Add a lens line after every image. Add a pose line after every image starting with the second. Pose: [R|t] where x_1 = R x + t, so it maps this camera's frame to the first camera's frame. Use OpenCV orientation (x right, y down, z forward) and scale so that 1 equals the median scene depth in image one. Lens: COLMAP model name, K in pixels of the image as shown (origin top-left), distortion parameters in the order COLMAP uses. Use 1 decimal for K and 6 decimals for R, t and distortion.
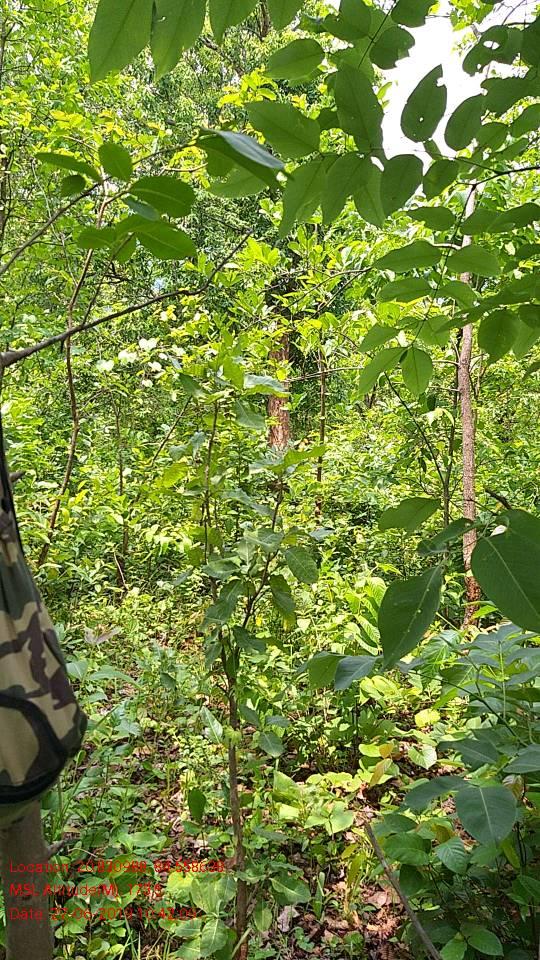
lens RADIAL K [[730.1, 0, 270.0], [0, 730.1, 480.0], [0, 0, 1]] dist [0.075926, -0.134828]
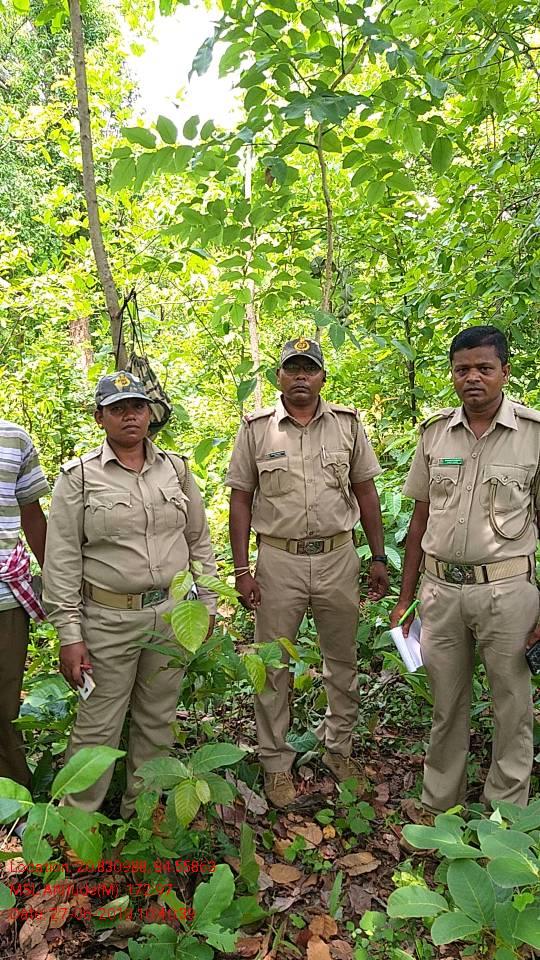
lens RADIAL K [[730.1, 0, 270.0], [0, 730.1, 480.0], [0, 0, 1]] dist [0.075926, -0.134828]
pose [[0.958227, -0.069276, 0.277494, -0.087123], [0.042241, 0.993862, 0.102249, 0.033276], [-0.282874, -0.086256, 0.955271, -0.297170]]
